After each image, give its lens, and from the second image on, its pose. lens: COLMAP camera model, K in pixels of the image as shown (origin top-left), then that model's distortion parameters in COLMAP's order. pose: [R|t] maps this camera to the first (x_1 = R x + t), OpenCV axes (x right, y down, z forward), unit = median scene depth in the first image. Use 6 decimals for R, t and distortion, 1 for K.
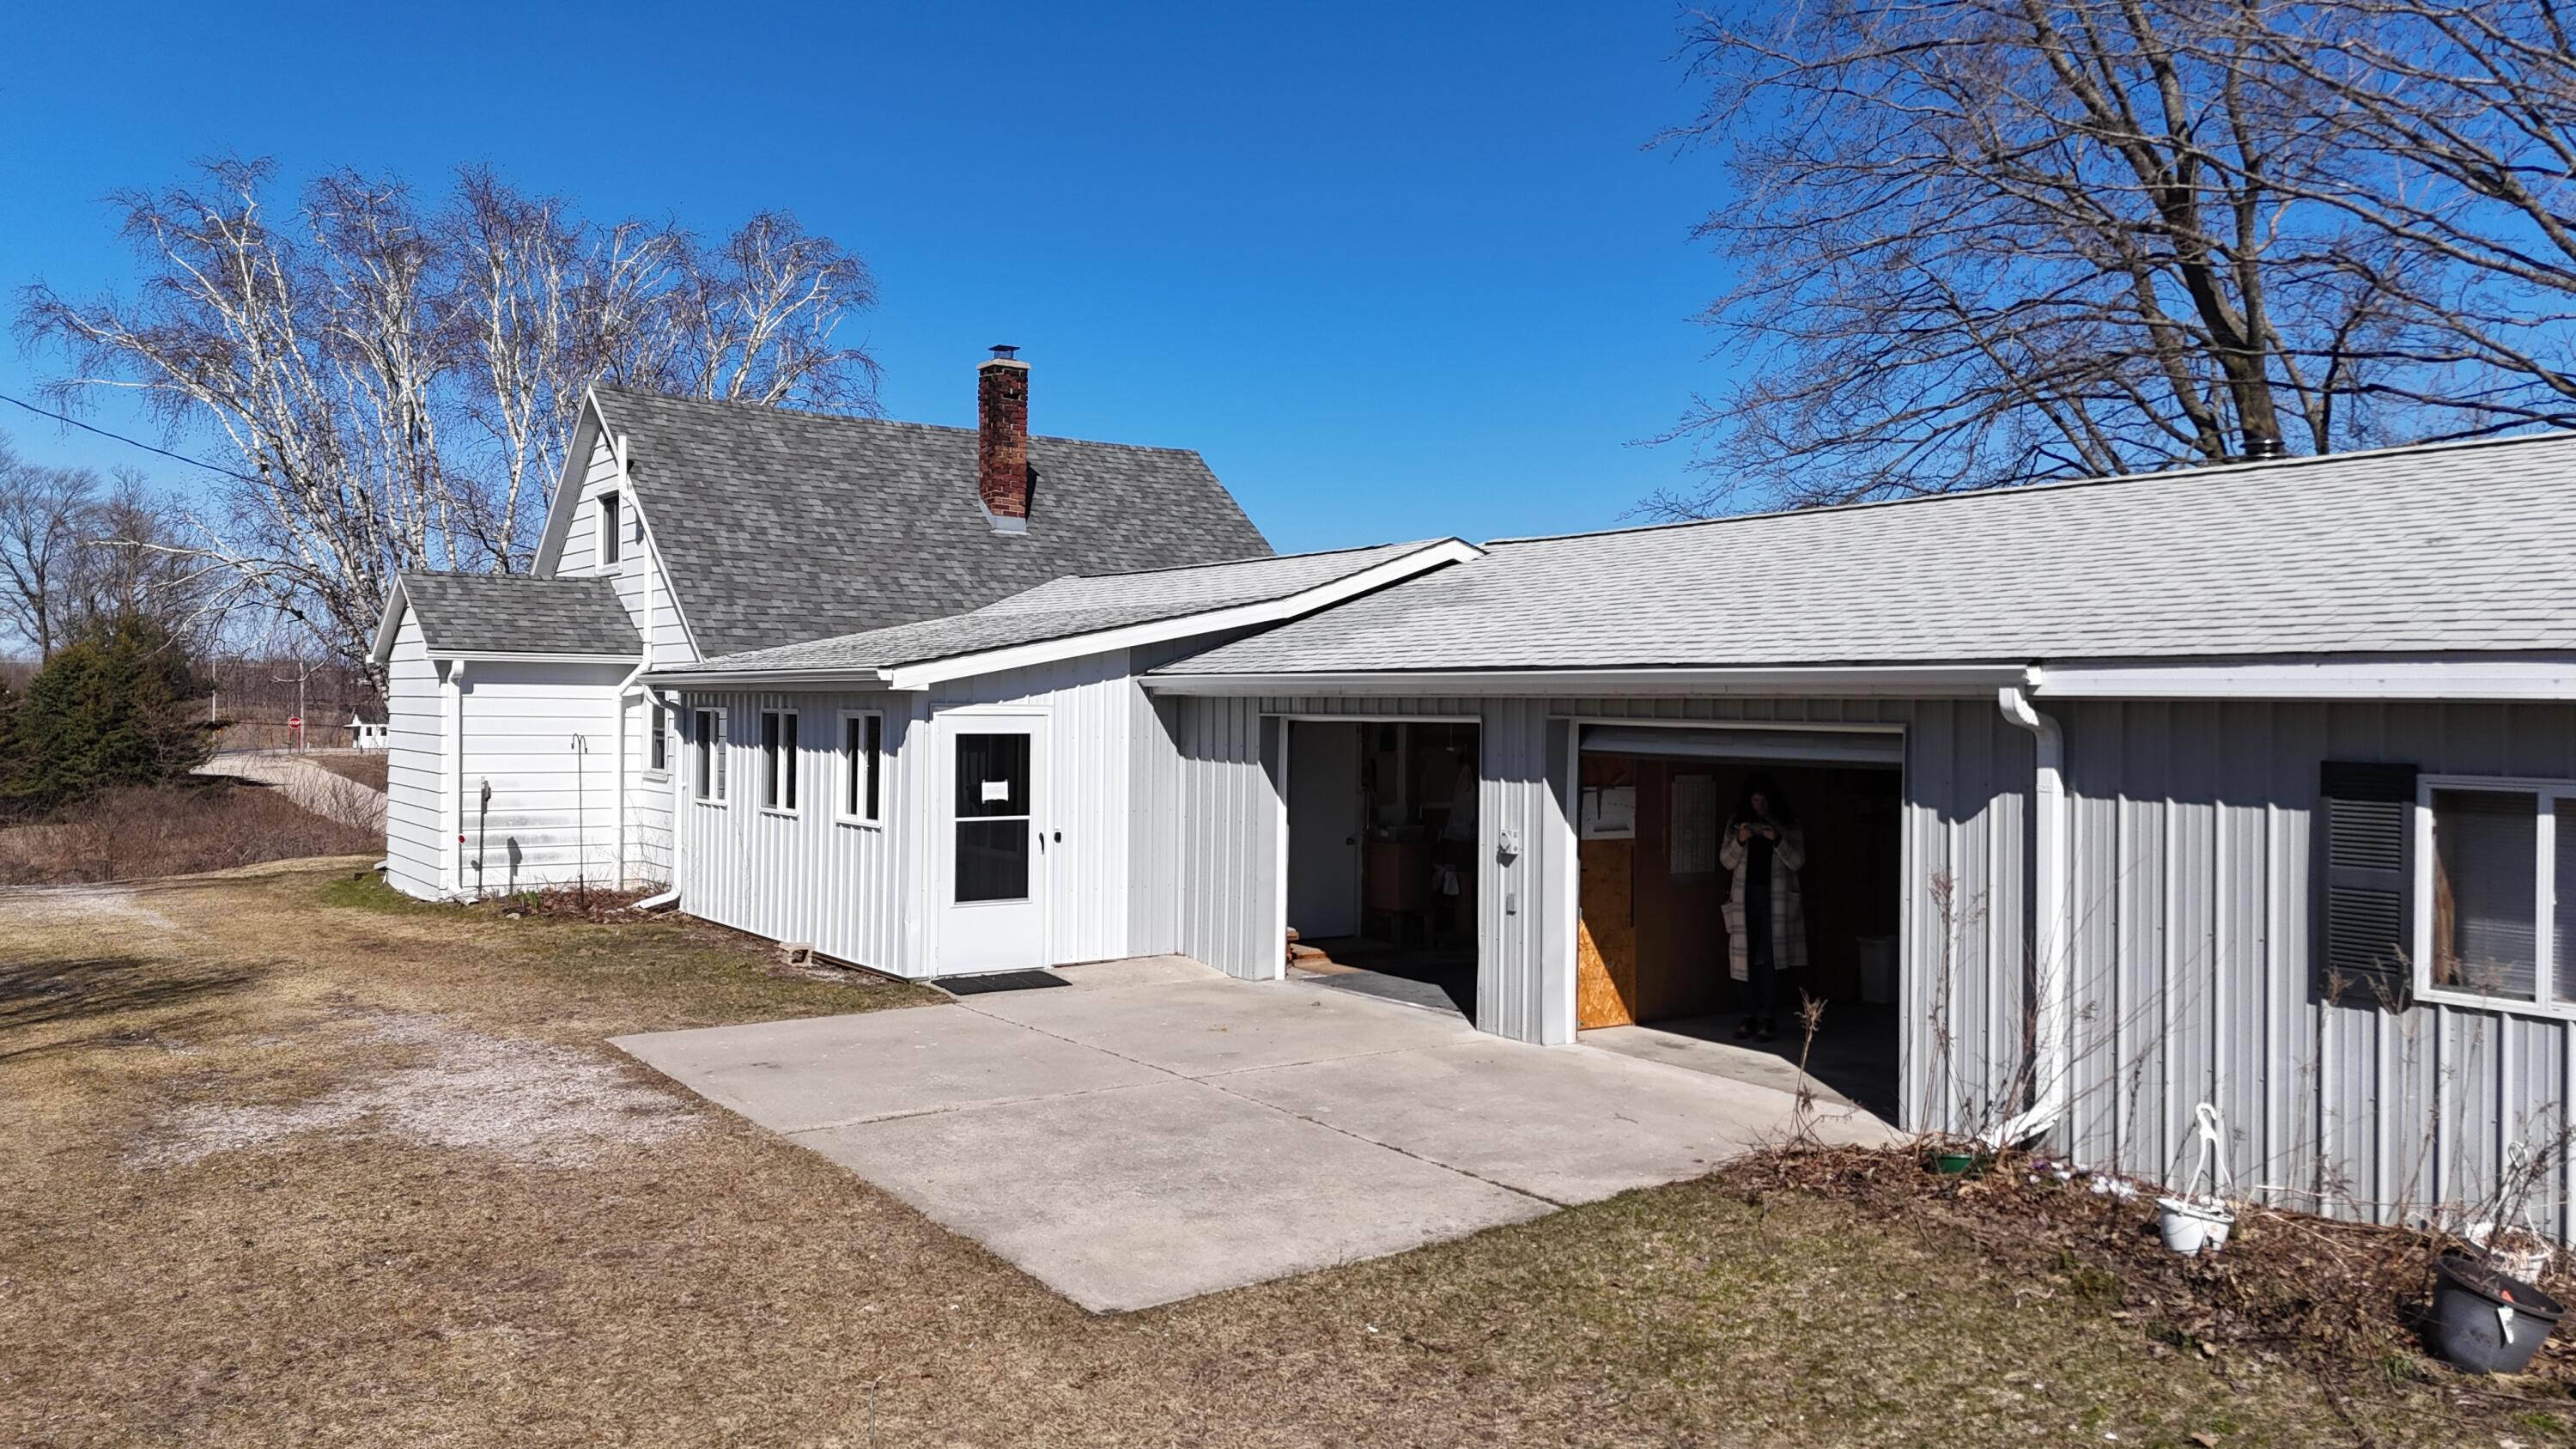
lens RADIAL K [[1874.0, 0, 1297.3], [0, 1874.0, 716.5], [0, 0, 1]] dist [0.088649, -0.079255]
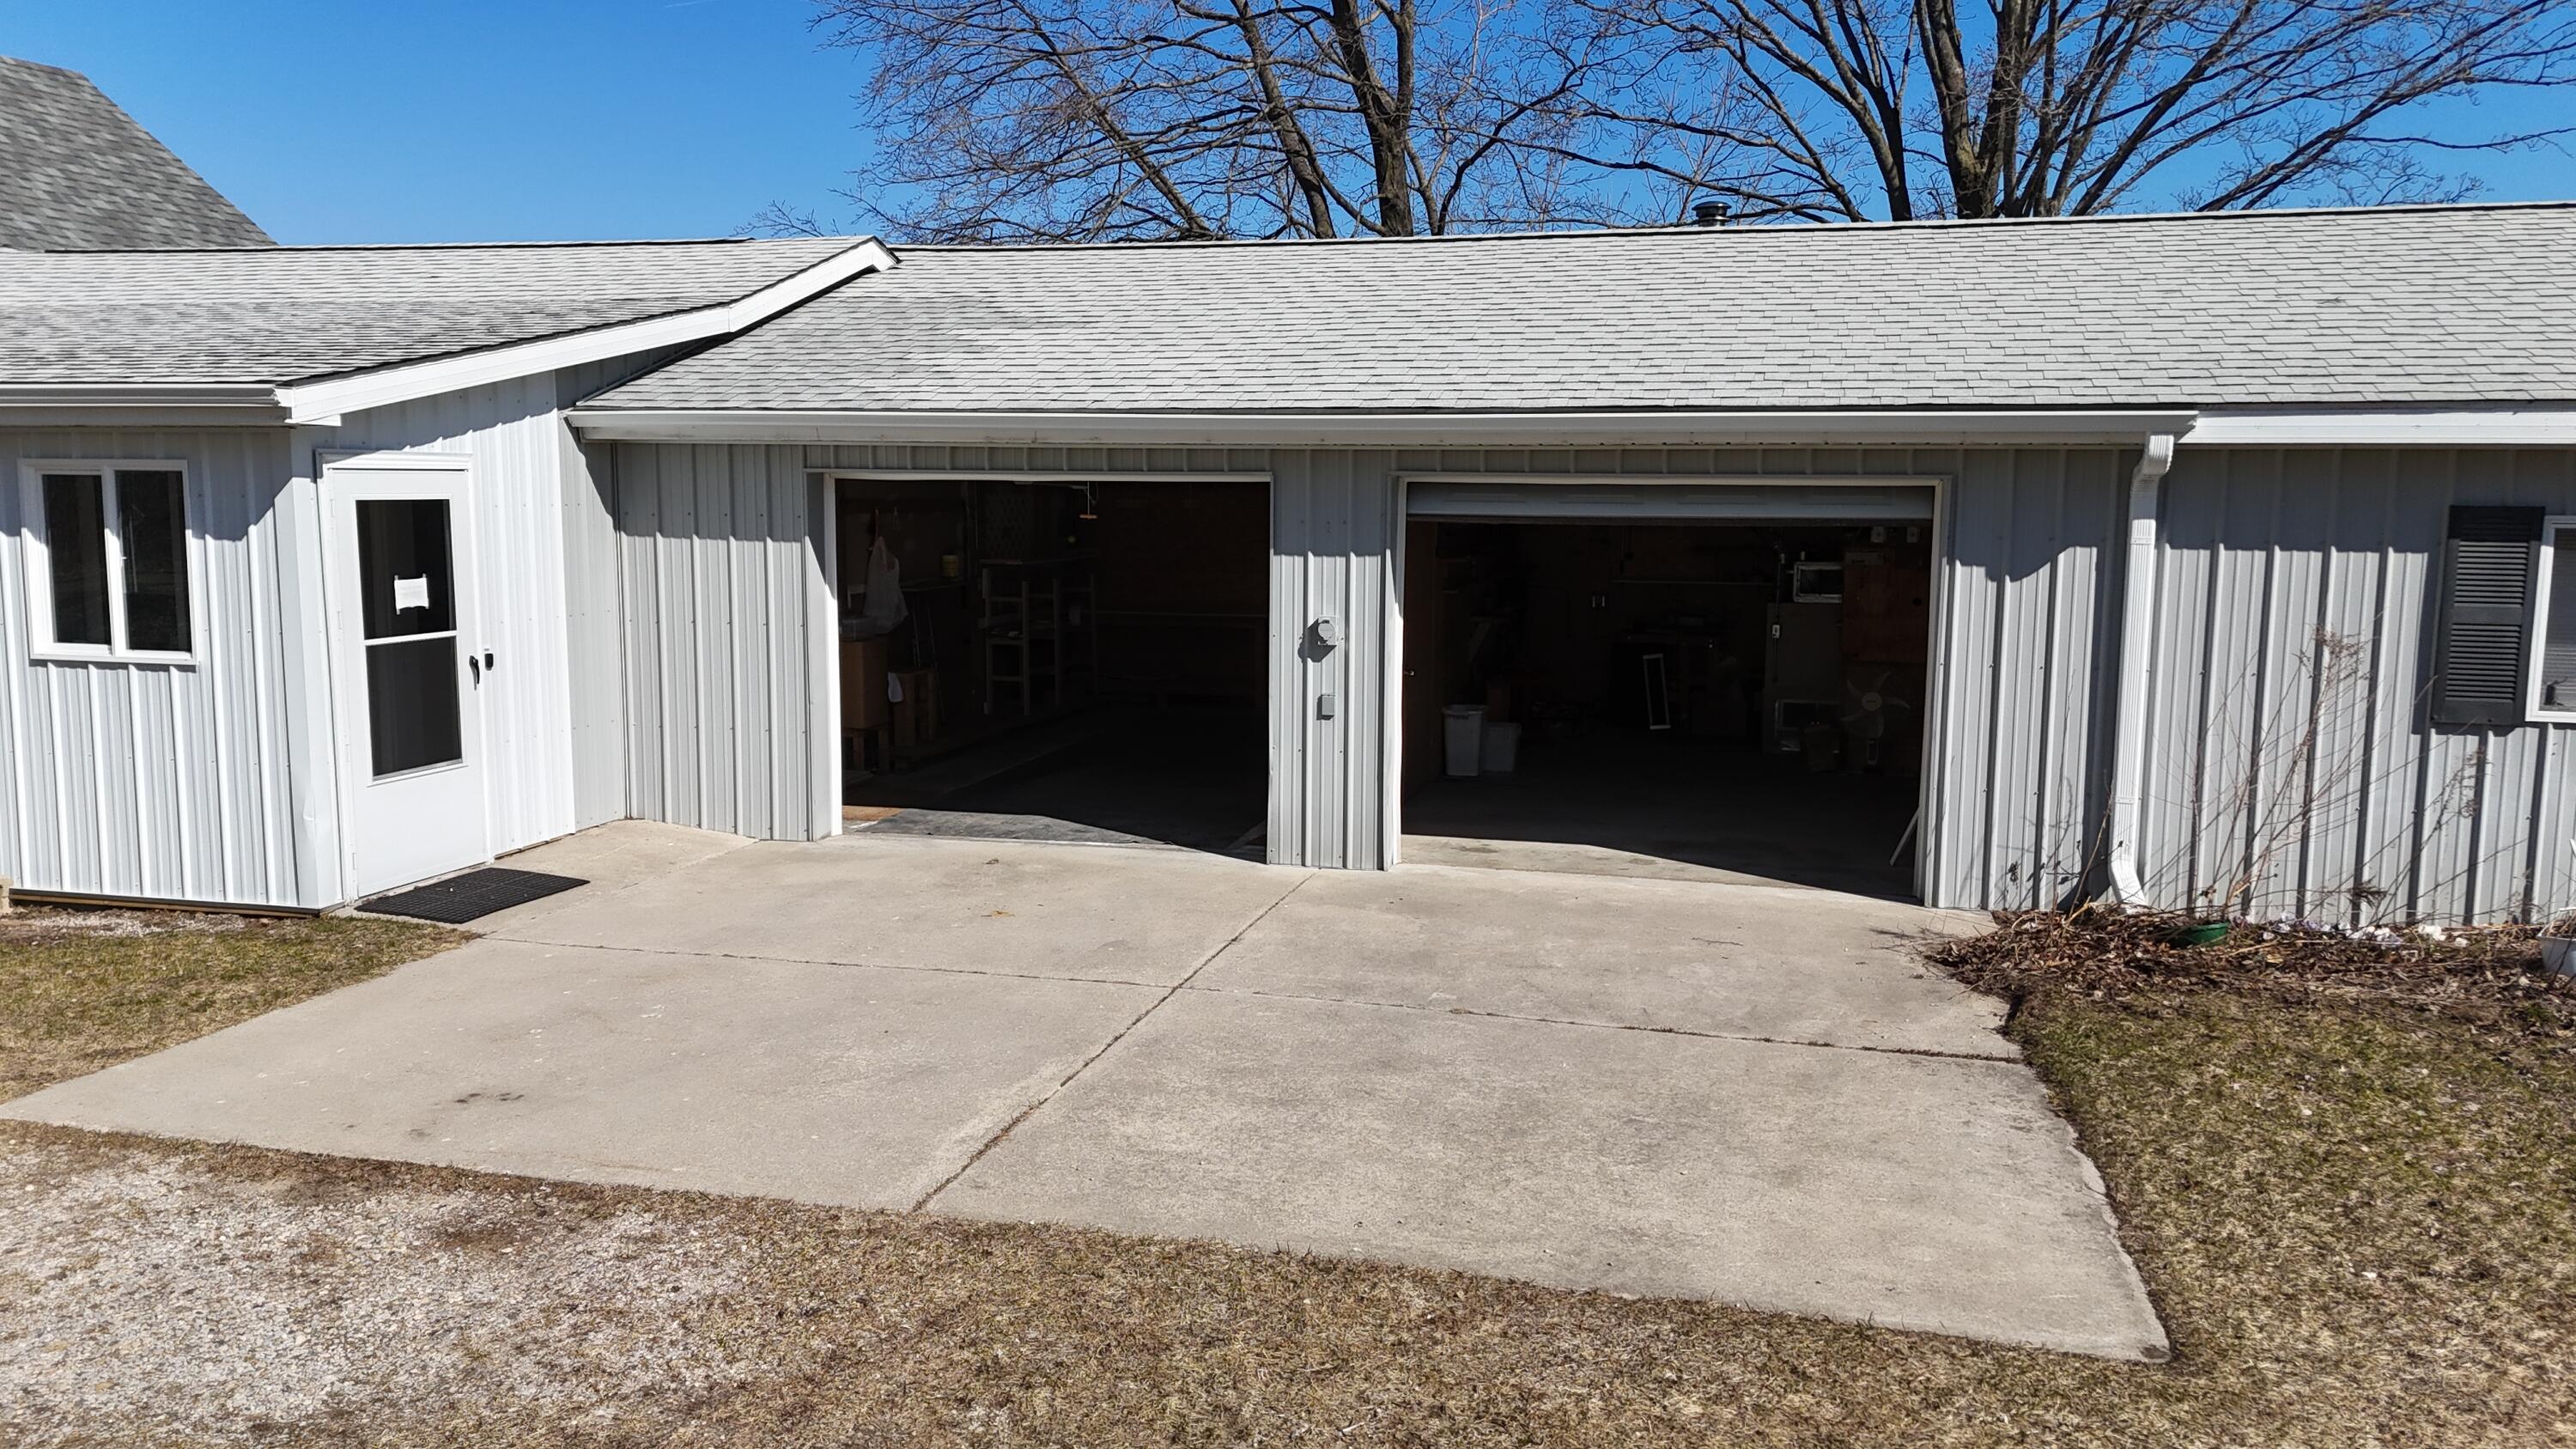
lens RADIAL K [[1874.0, 0, 1279.5], [0, 1874.0, 722.4], [0, 0, 1]] dist [0.088649, -0.079255]
pose [[0.756273, -0.087456, 0.648385, -0.349841], [0.003500, 0.991552, 0.129660, 0.001431], [-0.654247, -0.095789, 0.750190, 0.331496]]
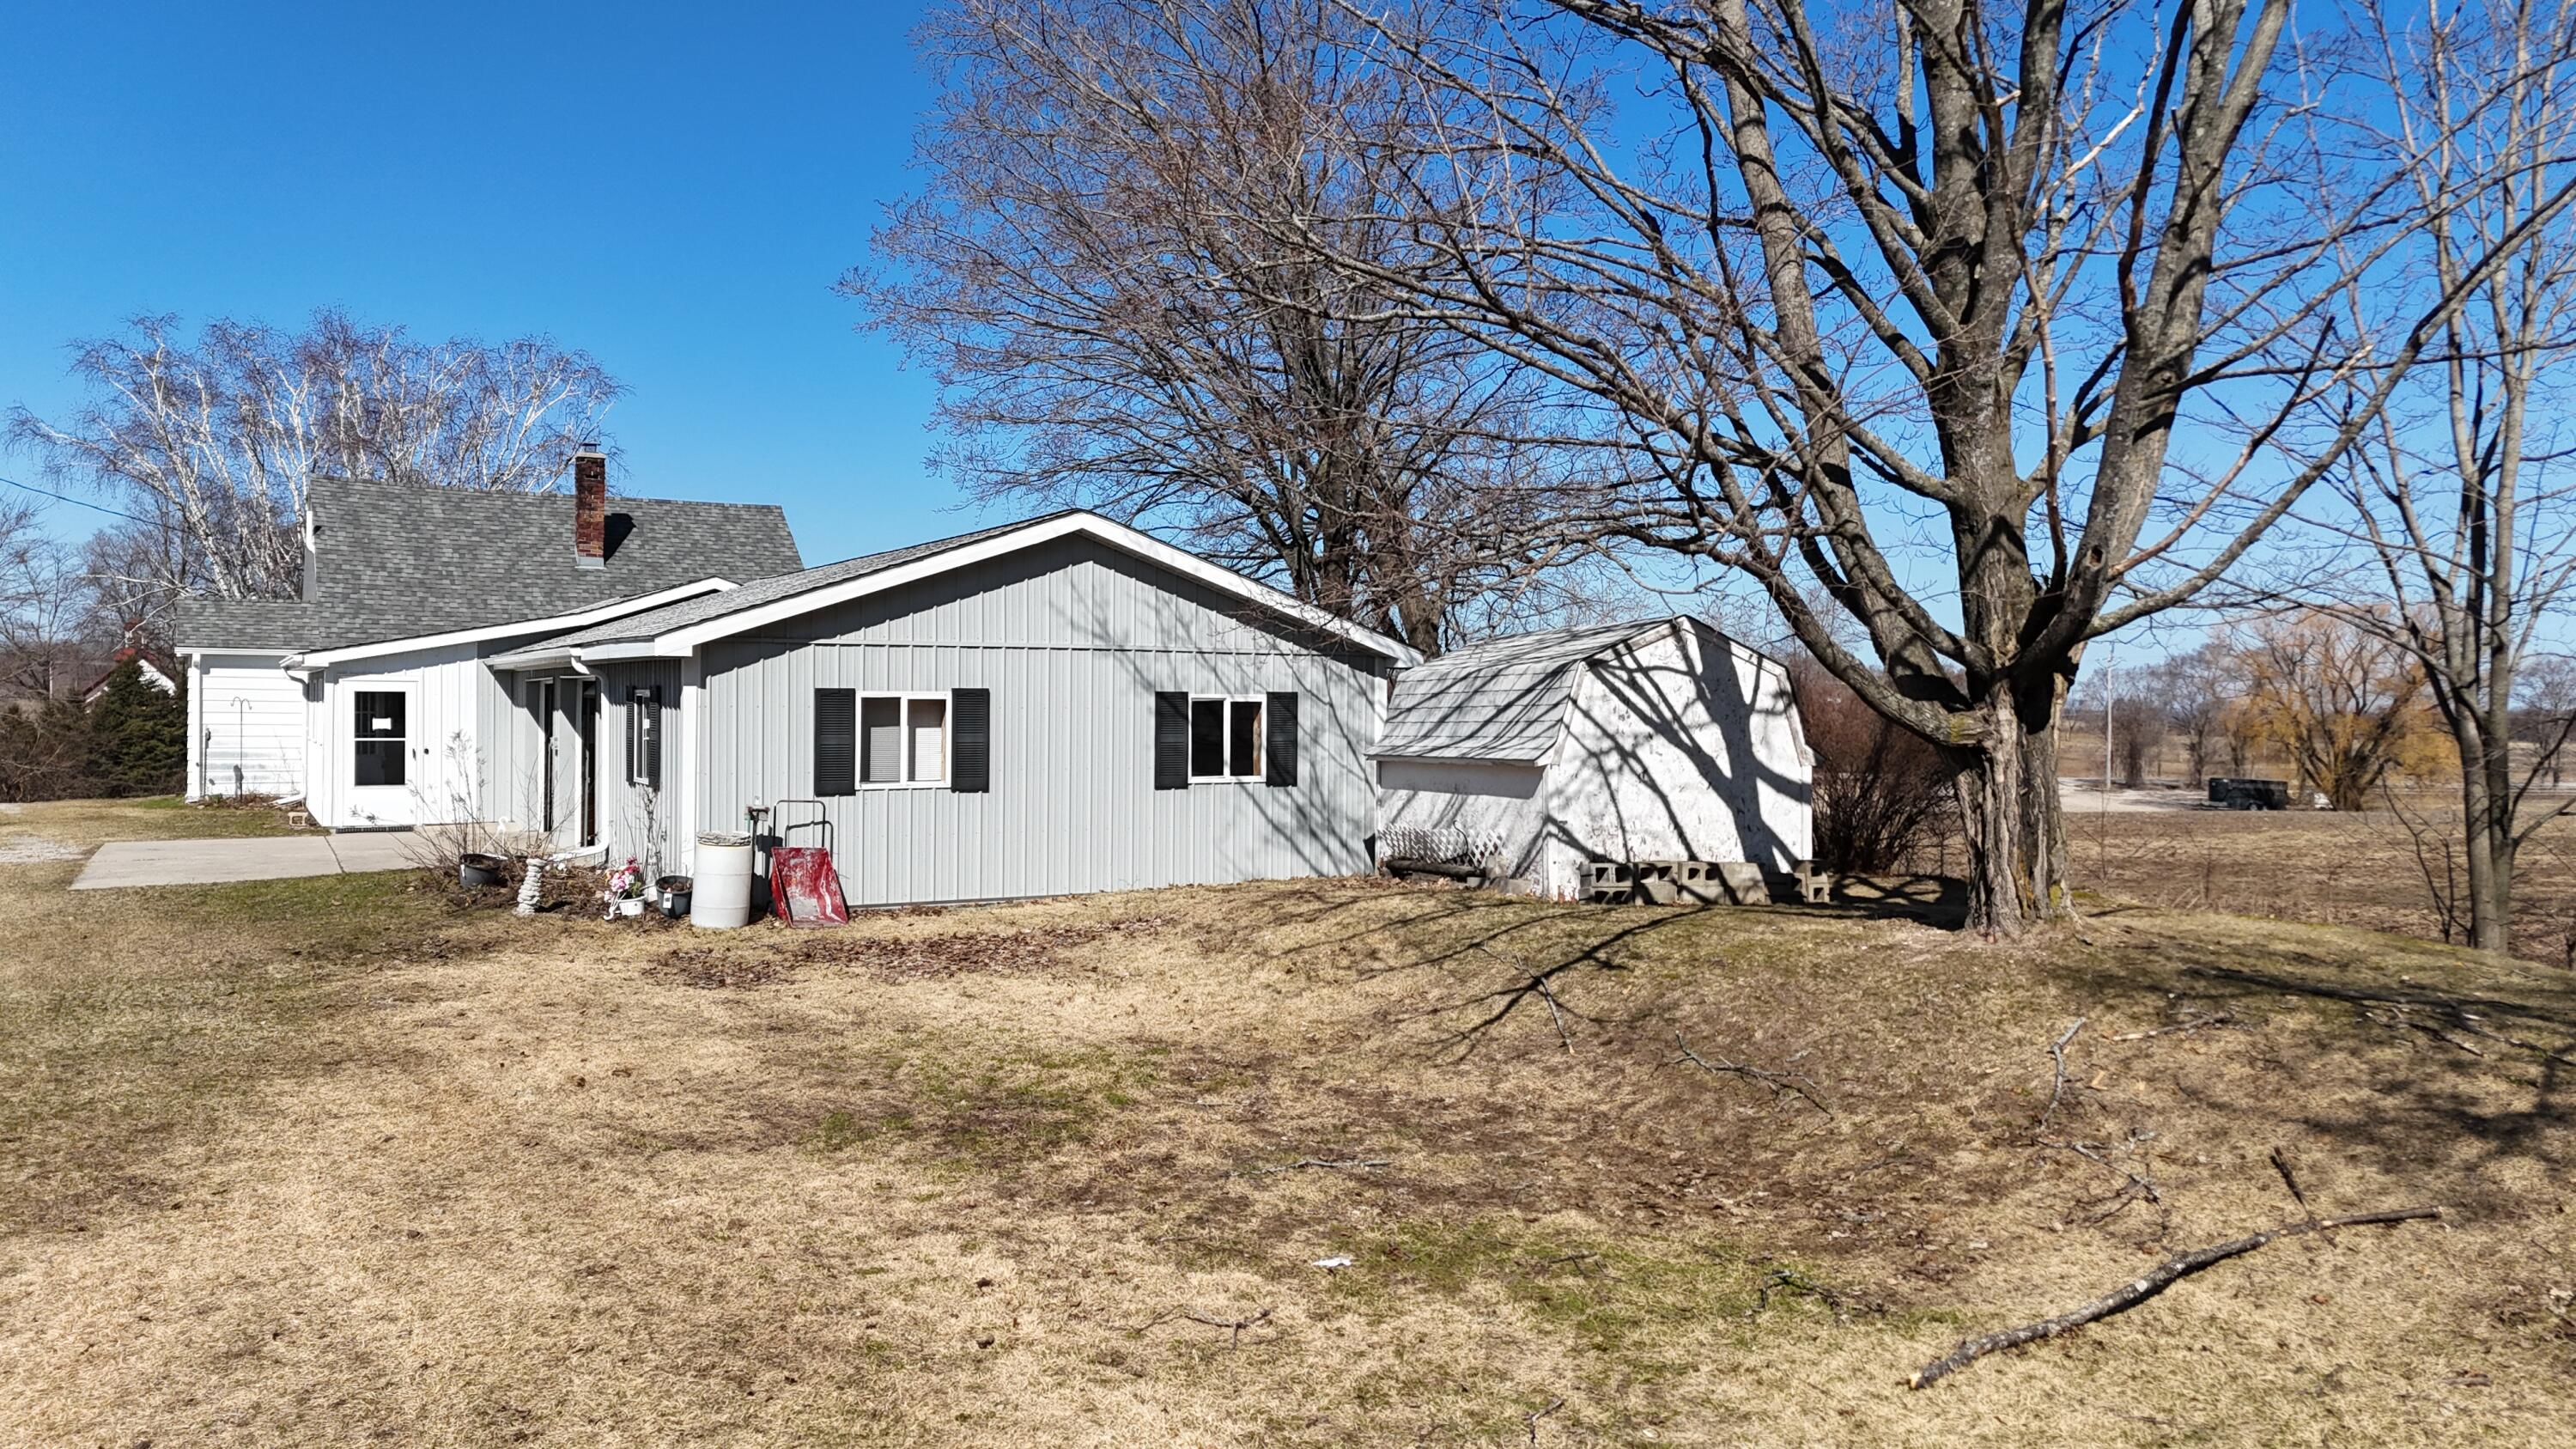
lens RADIAL K [[1874.0, 0, 1313.1], [0, 1874.0, 719.8], [0, 0, 1]] dist [0.088649, -0.079255]
pose [[0.995084, -0.001184, -0.099026, 0.879048], [0.001404, 0.999997, 0.002151, 0.032614], [0.099023, -0.002280, 0.995082, -0.692789]]
